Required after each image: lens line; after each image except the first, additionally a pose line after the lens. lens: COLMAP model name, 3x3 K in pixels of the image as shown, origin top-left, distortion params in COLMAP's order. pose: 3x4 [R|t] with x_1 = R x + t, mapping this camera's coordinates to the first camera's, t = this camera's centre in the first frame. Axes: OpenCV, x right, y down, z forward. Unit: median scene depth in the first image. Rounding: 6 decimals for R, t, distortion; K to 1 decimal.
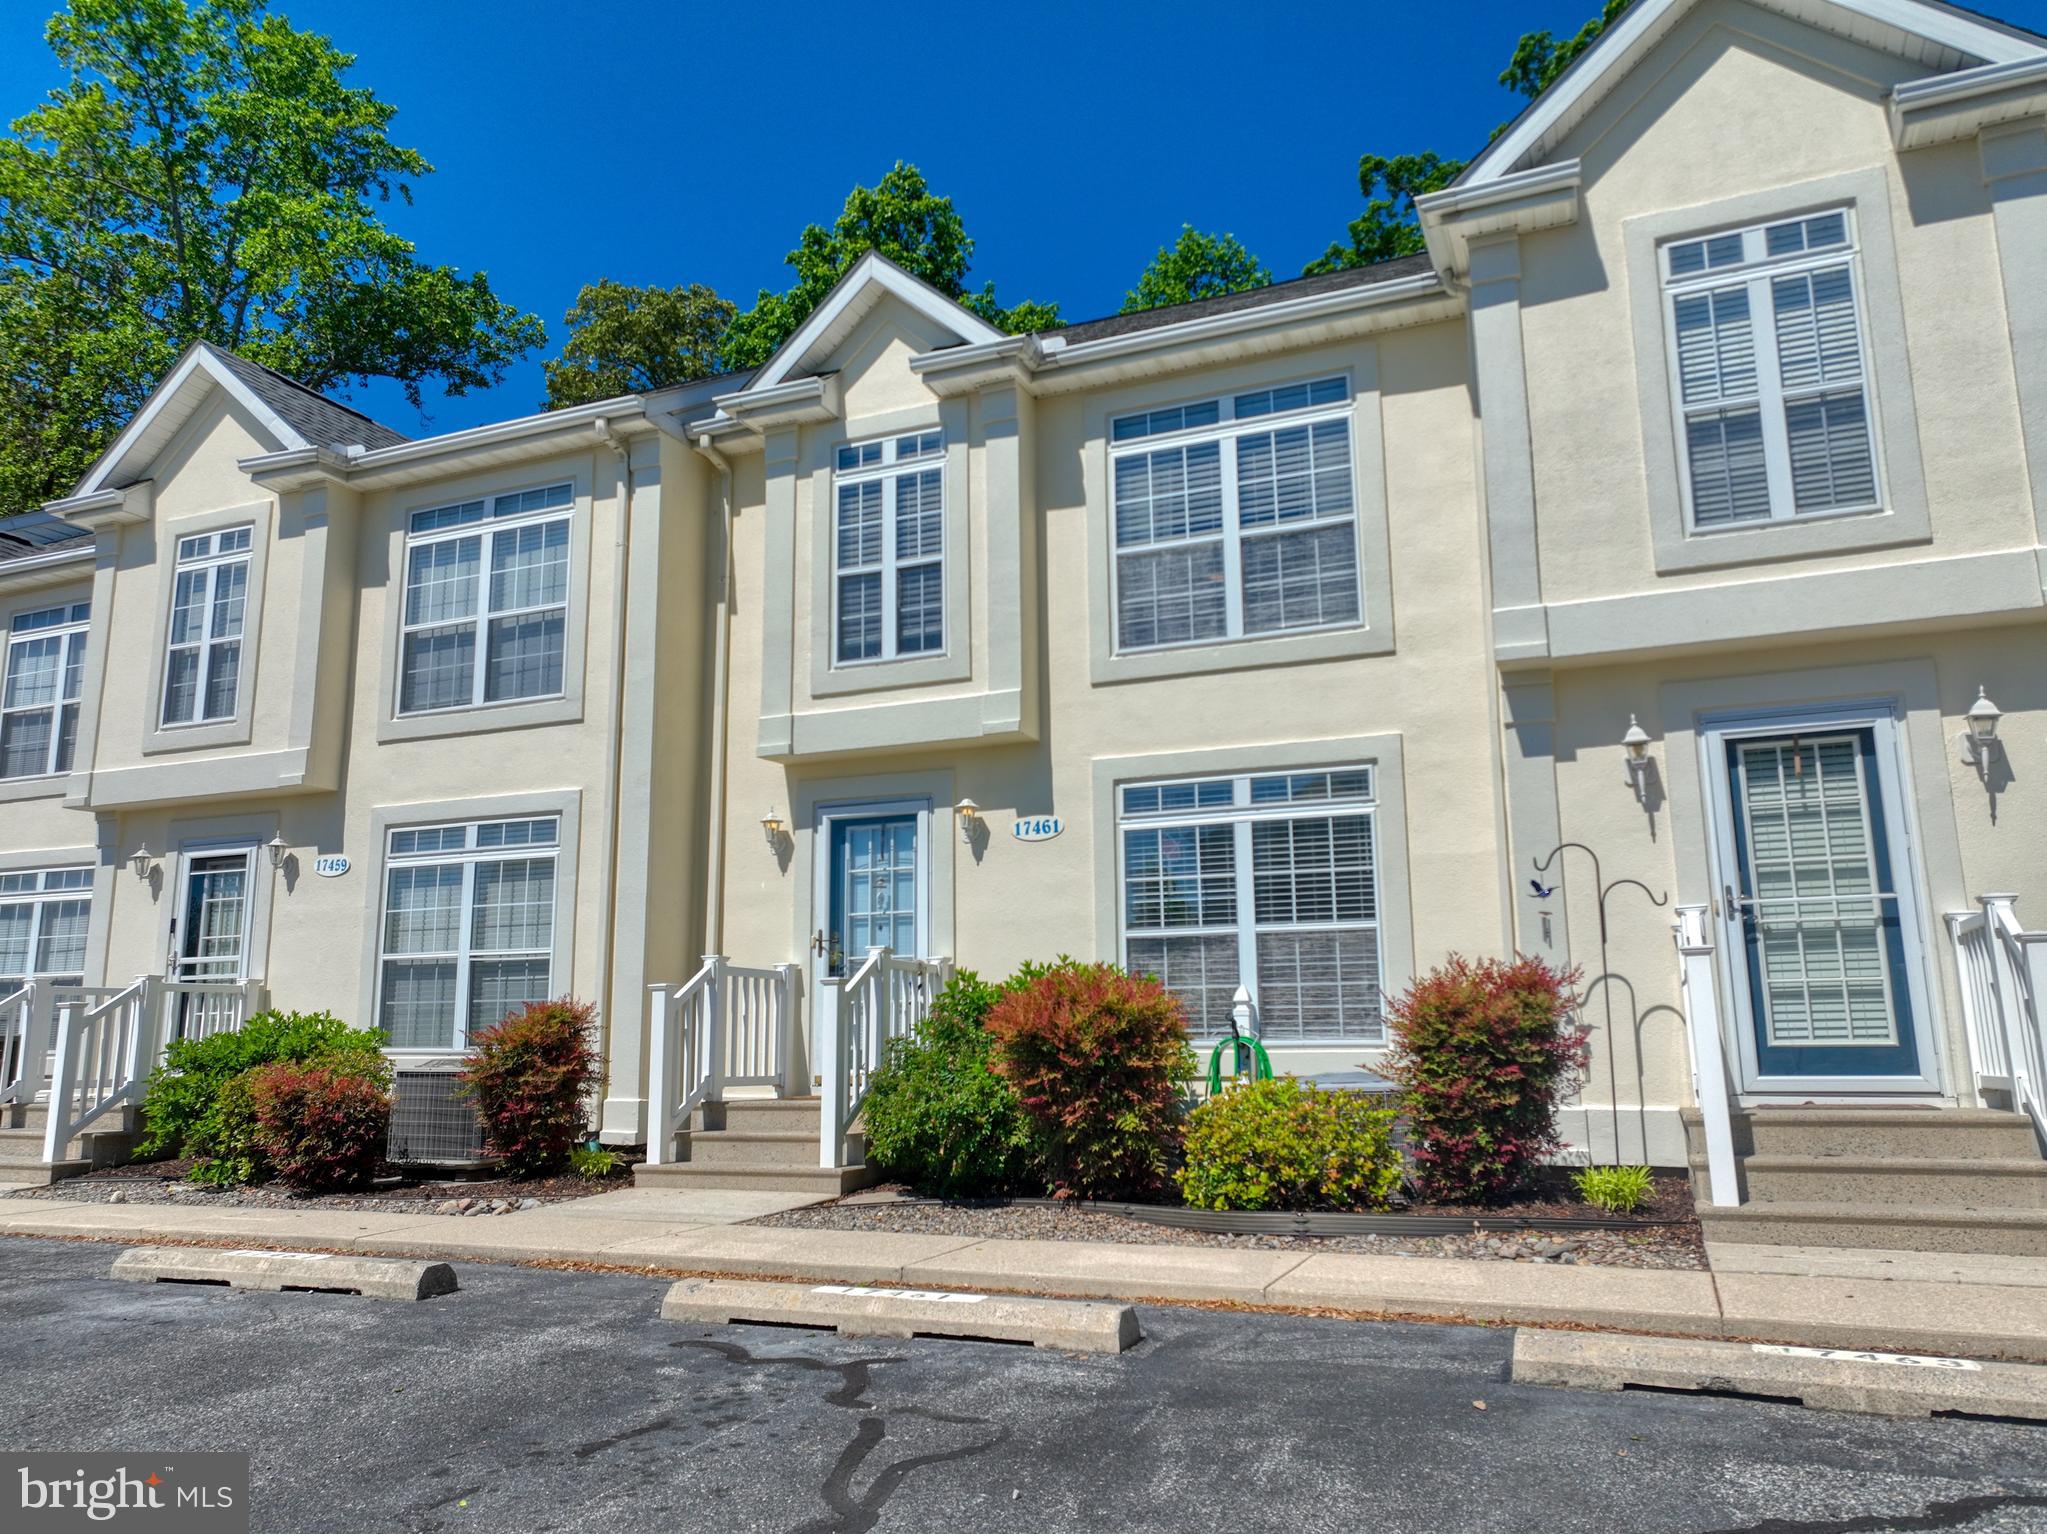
lens RADIAL K [[1439.1, 0, 1024.9], [0, 1439.1, 764.1], [0, 0, 1]] dist [-0.000878, 0.014414]
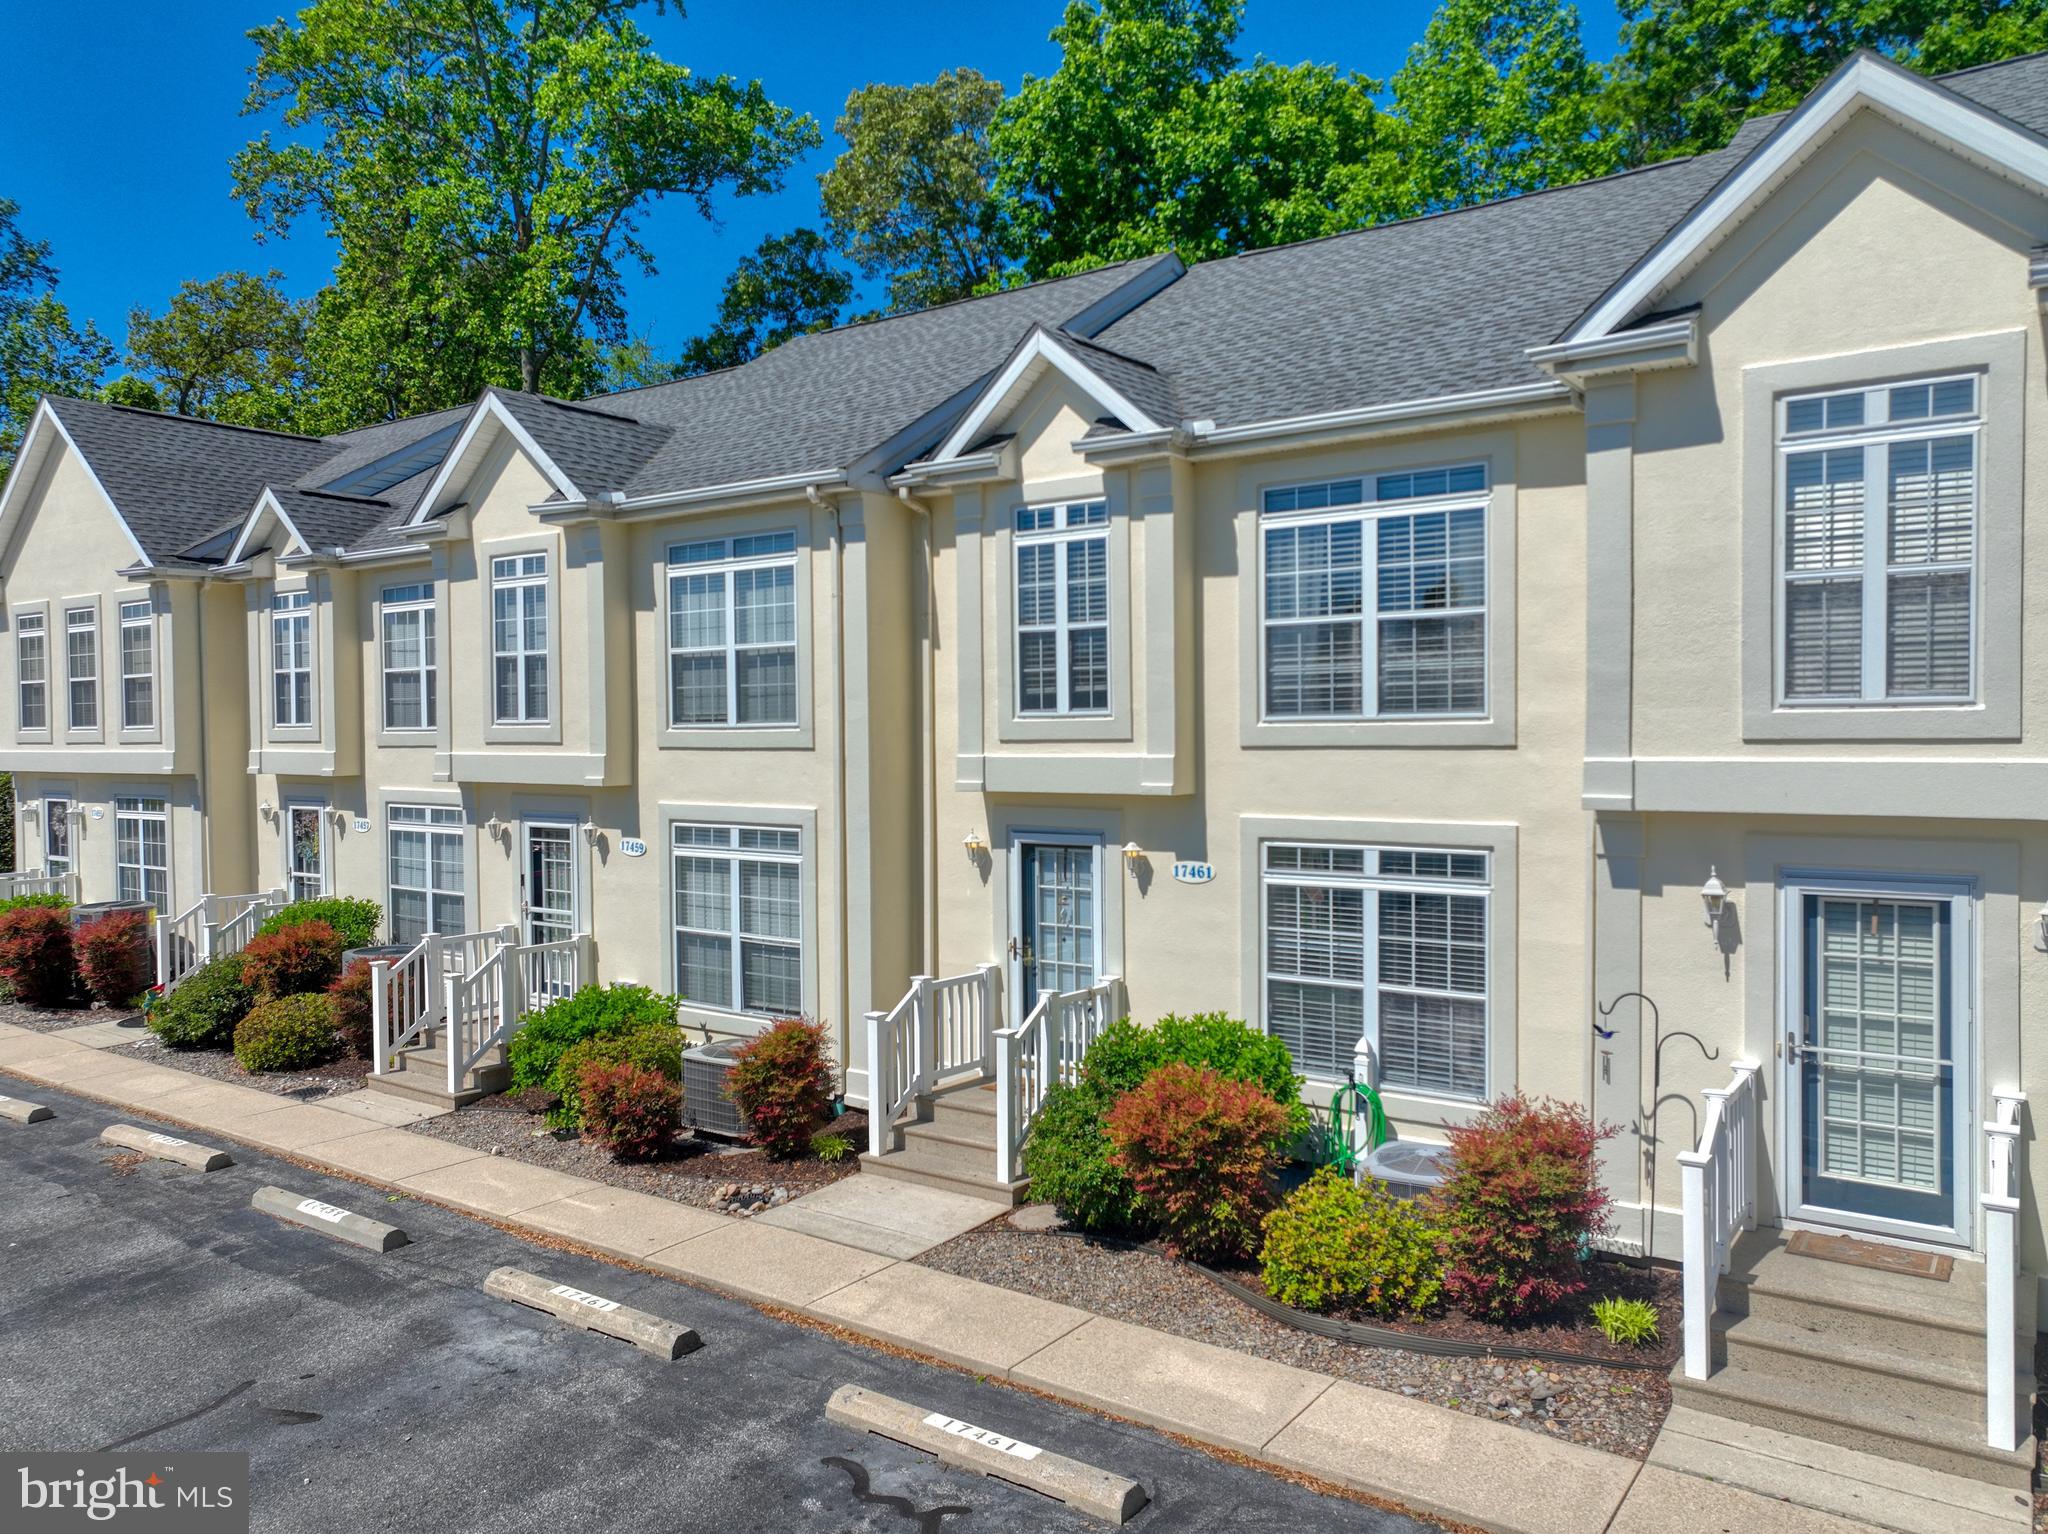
lens RADIAL K [[1439.8, 0, 1022.3], [0, 1439.8, 763.9], [0, 0, 1]] dist [-0.000878, 0.014414]
pose [[0.975211, 0.007857, -0.221140, 0.126073], [0.038026, 0.978553, 0.202456, -0.270529], [0.217987, -0.205846, 0.953996, -0.086227]]
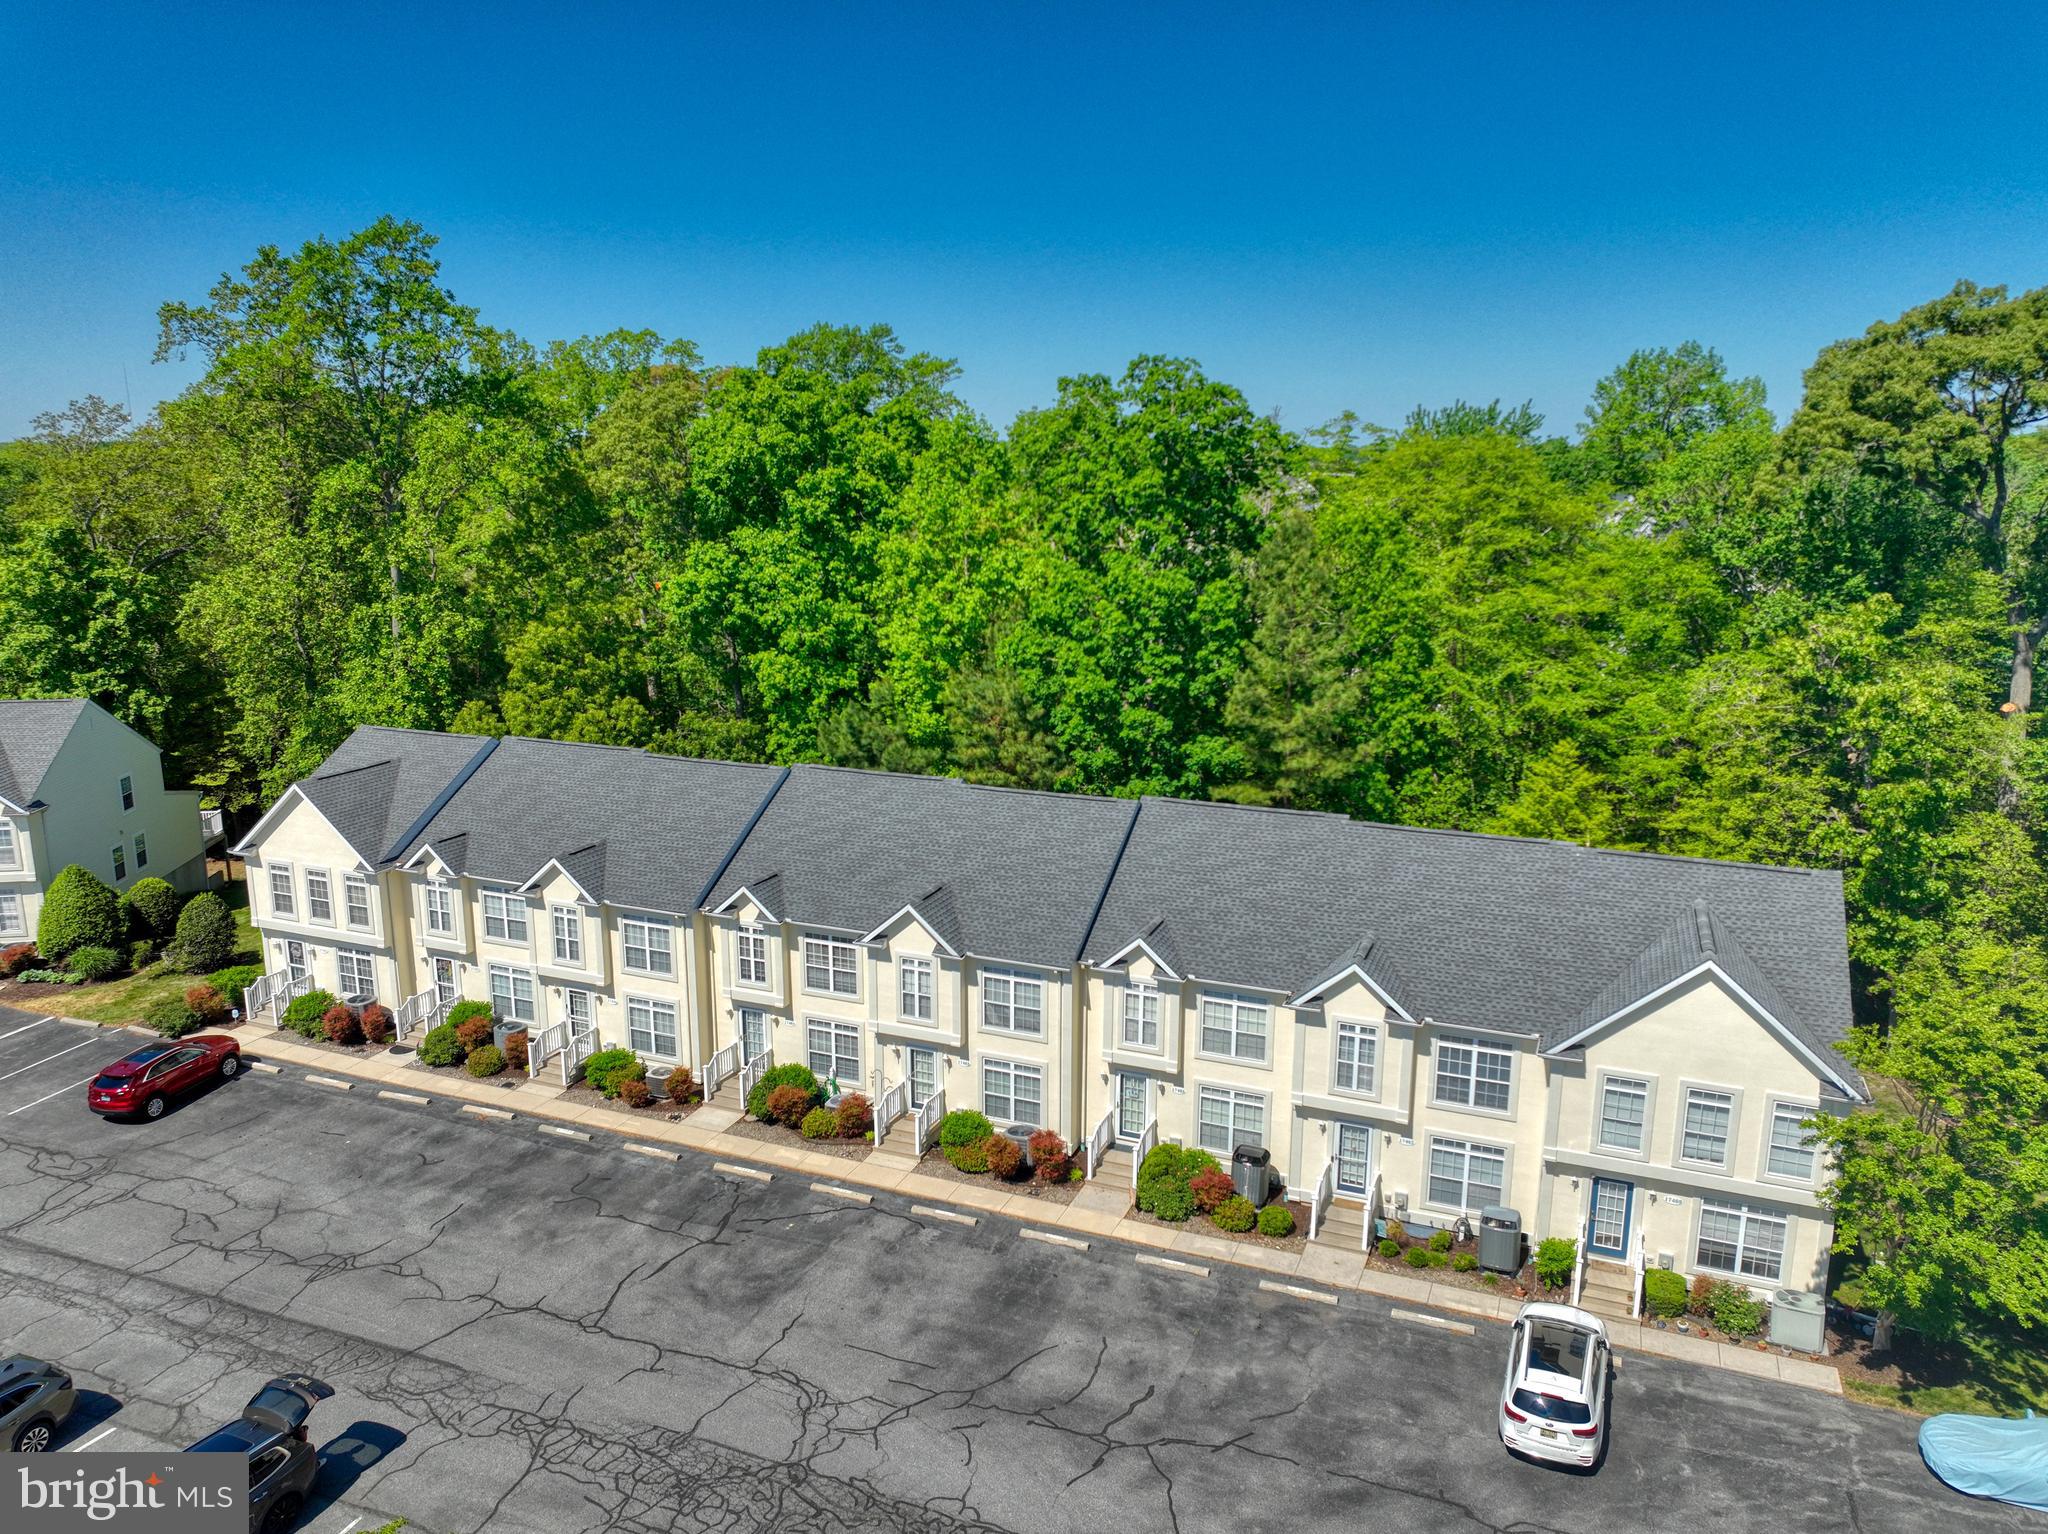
lens RADIAL K [[1439.8, 0, 1024.1], [0, 1439.8, 765.9], [0, 0, 1]] dist [-0.000878, 0.014414]
pose [[0.999936, 0.010198, 0.004935, 0.669472], [-0.011312, 0.922903, 0.384866, -2.292532], [-0.000630, -0.384897, 0.922959, -2.623738]]
